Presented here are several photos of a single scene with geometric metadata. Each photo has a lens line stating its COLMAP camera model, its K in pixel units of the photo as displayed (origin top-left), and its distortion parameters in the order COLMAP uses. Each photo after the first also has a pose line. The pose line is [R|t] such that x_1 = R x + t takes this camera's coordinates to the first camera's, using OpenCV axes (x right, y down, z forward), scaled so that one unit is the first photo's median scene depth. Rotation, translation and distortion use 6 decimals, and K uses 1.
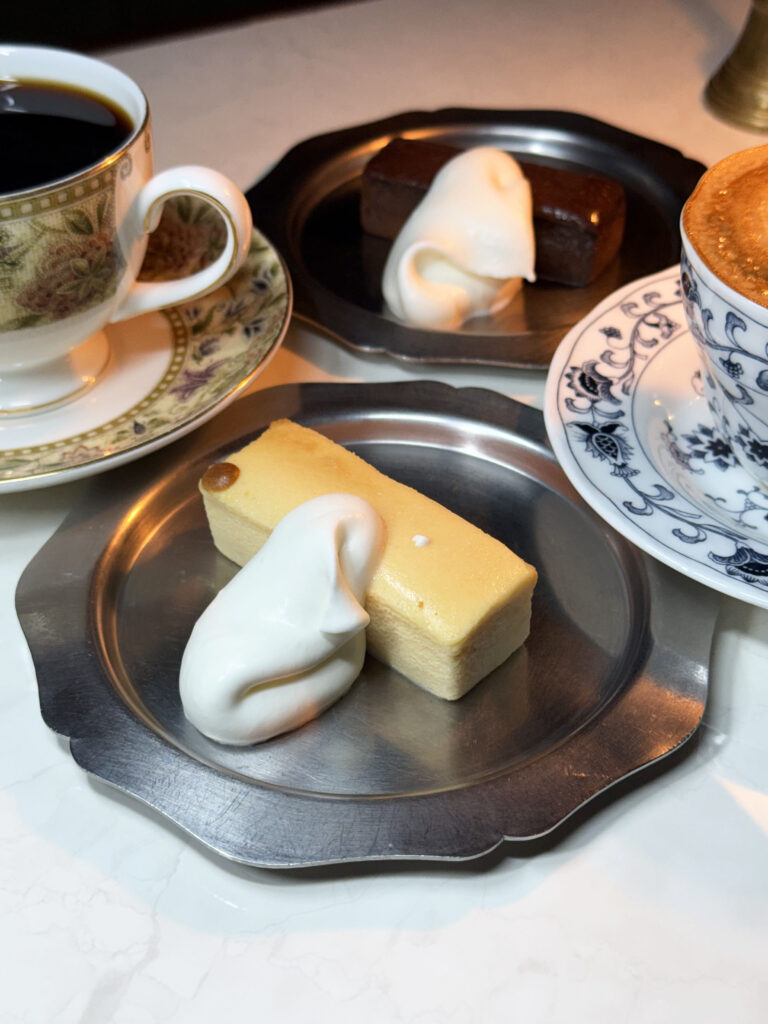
lens RADIAL K [[1430.4, 0, 384.0], [0, 1430.4, 512.0], [0, 0, 1]] dist [0.162494, -0.013350]
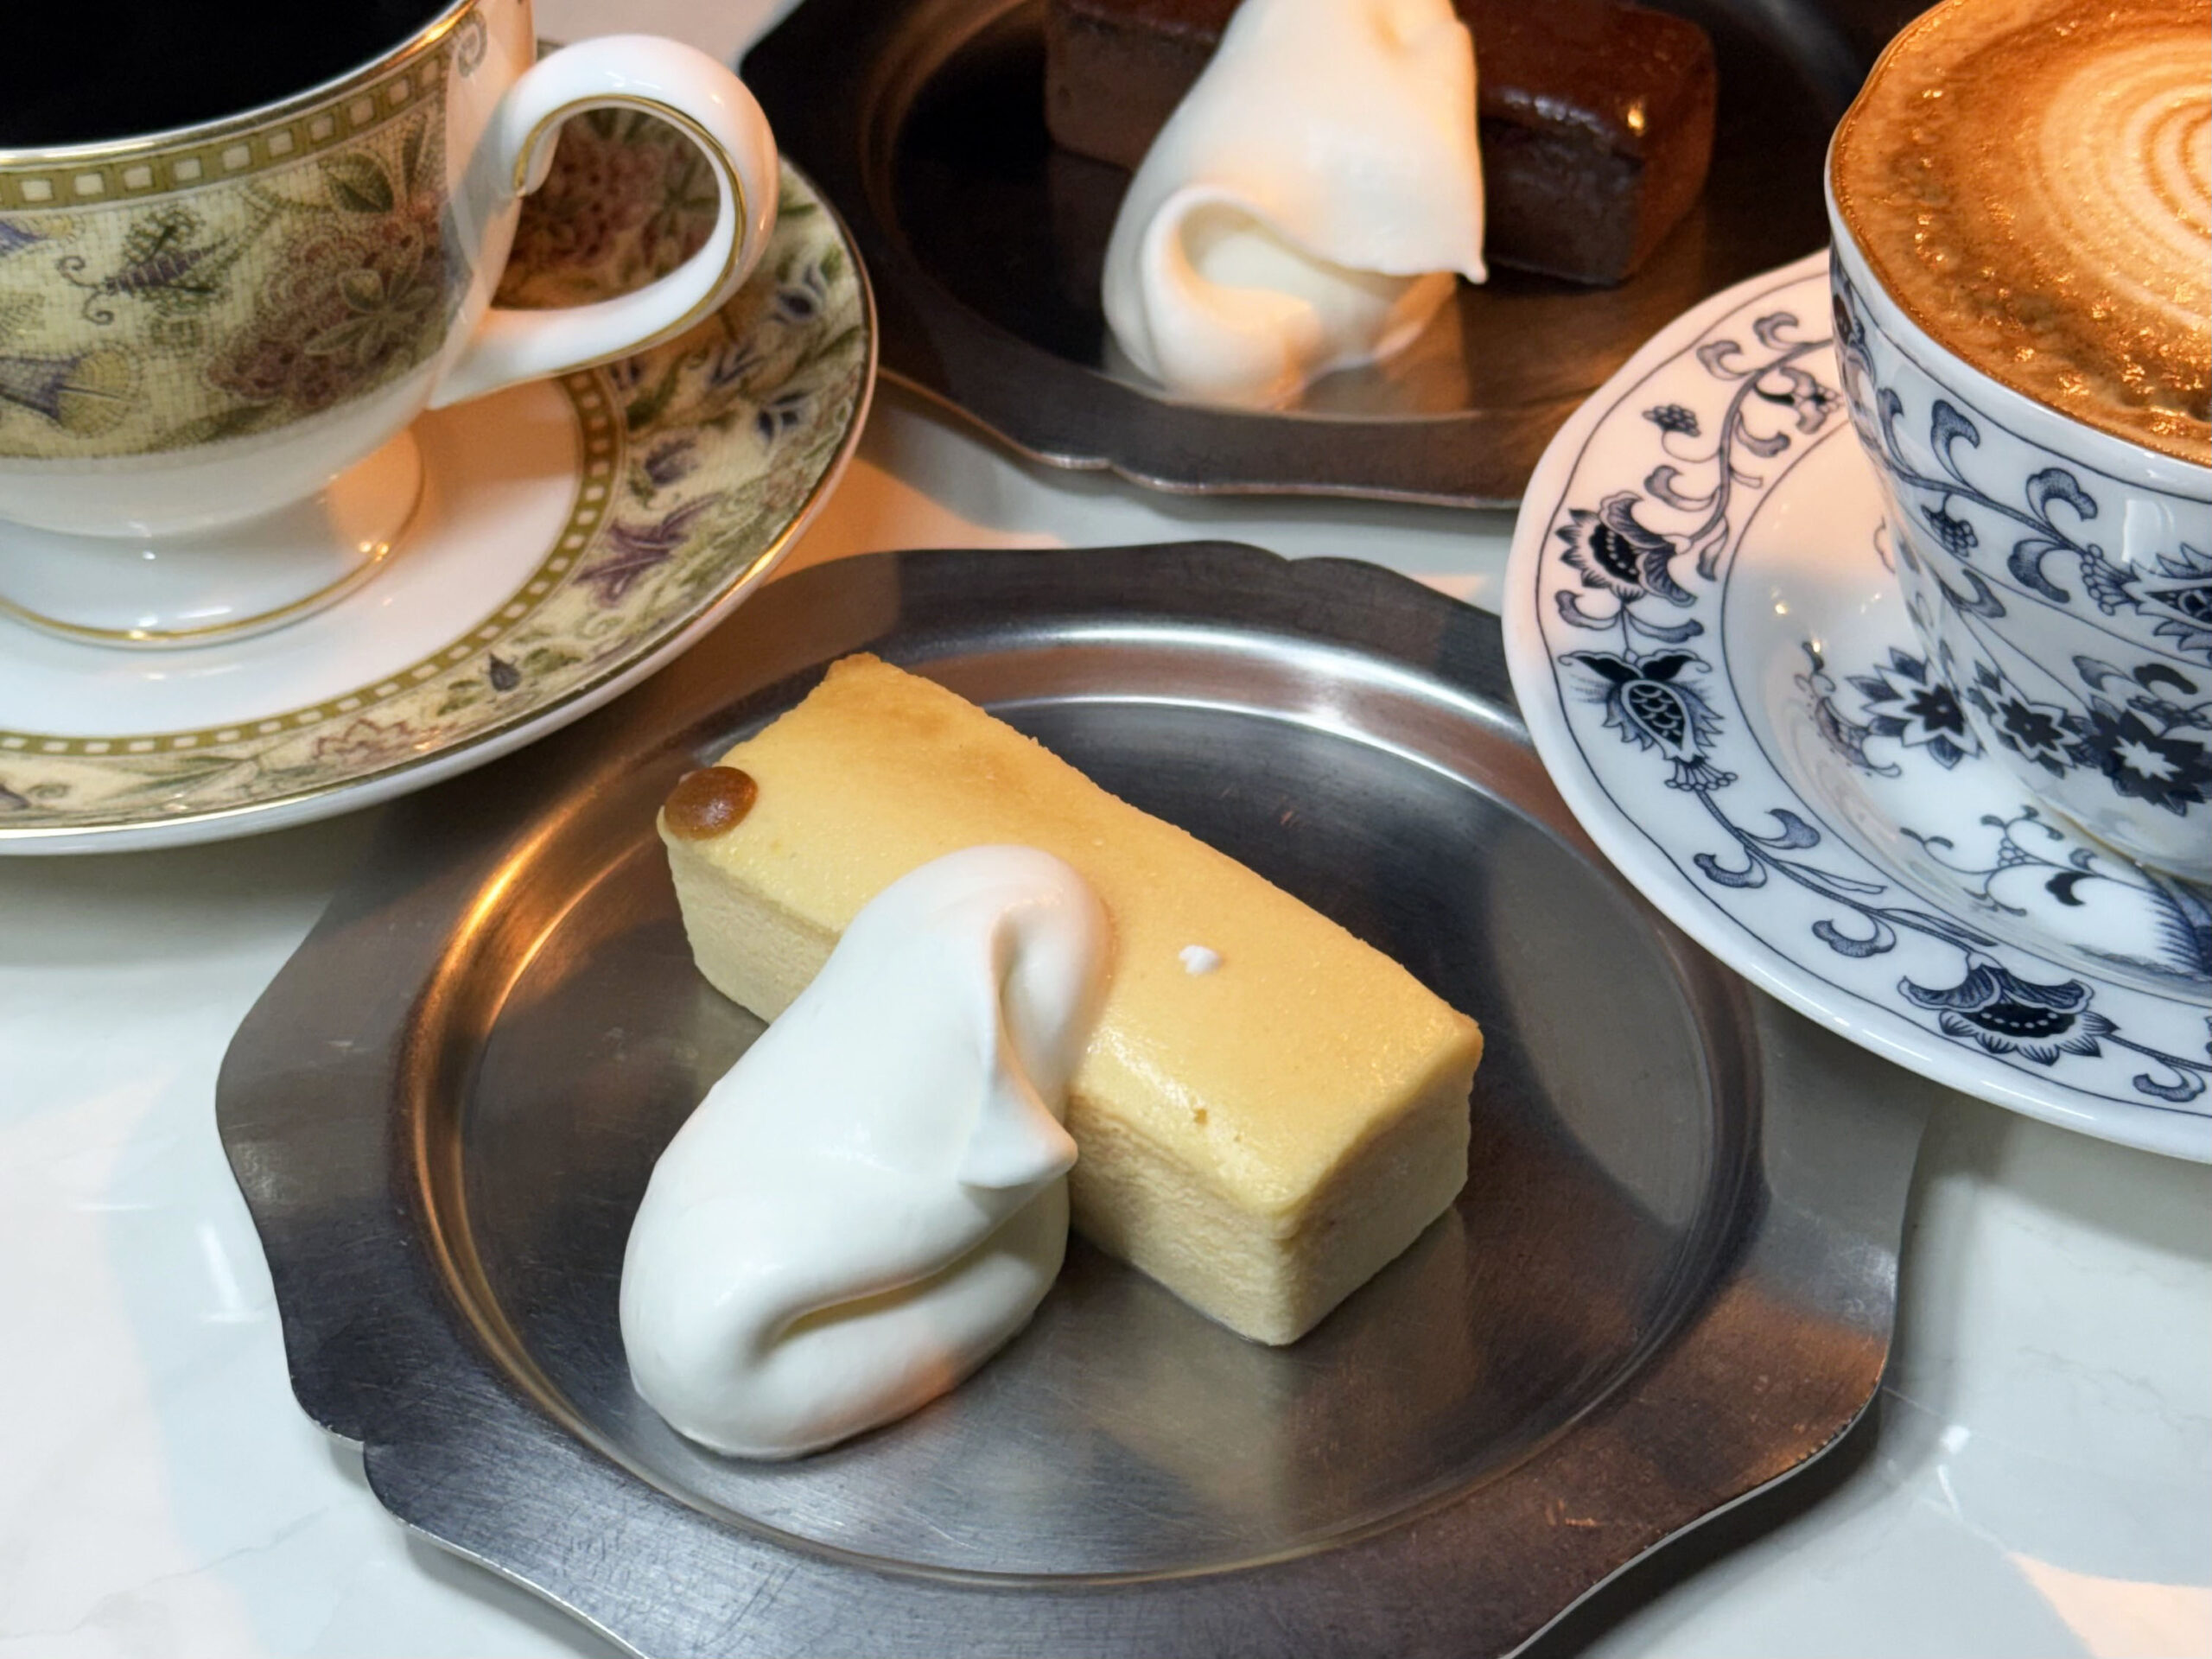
lens RADIAL K [[3095.6, 0, 1086.9], [0, 3095.6, 923.6], [0, 0, 1]] dist [0.117523, 0.040286]
pose [[0.999936, -0.009665, -0.005812, -0.001635], [0.009603, 0.999898, -0.010597, 0.020893], [0.005914, 0.010540, 0.999927, 0.116602]]
